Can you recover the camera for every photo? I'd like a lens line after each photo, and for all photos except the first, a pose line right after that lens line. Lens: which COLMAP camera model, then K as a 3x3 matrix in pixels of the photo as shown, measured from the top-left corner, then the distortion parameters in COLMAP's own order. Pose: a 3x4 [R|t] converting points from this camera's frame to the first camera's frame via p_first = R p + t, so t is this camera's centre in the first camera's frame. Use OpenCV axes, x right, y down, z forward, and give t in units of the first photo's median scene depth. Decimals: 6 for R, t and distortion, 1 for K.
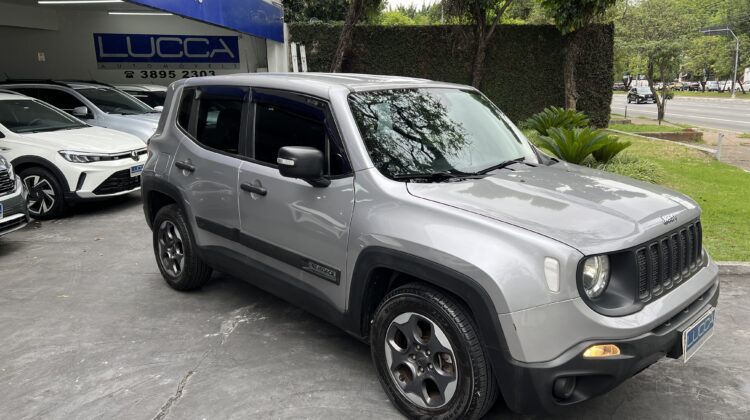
lens RADIAL K [[561.8, 0, 373.9], [0, 561.8, 208.7], [0, 0, 1]] dist [0.008416, -0.007987]
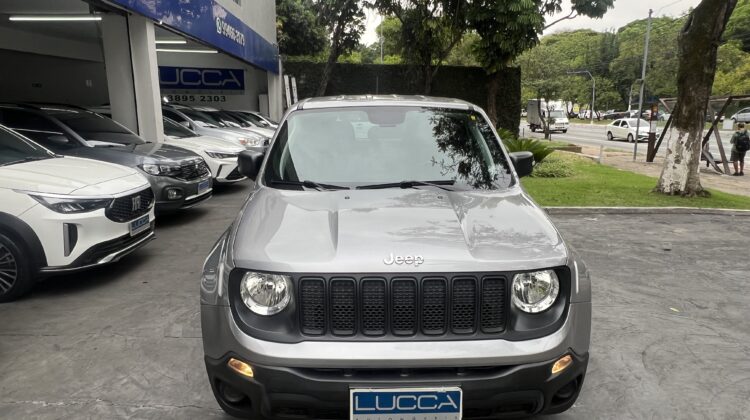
lens RADIAL K [[473.0, 0, 377.1], [0, 473.0, 211.3], [0, 0, 1]] dist [-0.024196, 0.000569]
pose [[0.989823, -0.015433, 0.141462, -0.095306], [0.016088, 0.999865, -0.003483, 0.022534], [-0.141389, 0.005723, 0.989938, -0.092923]]
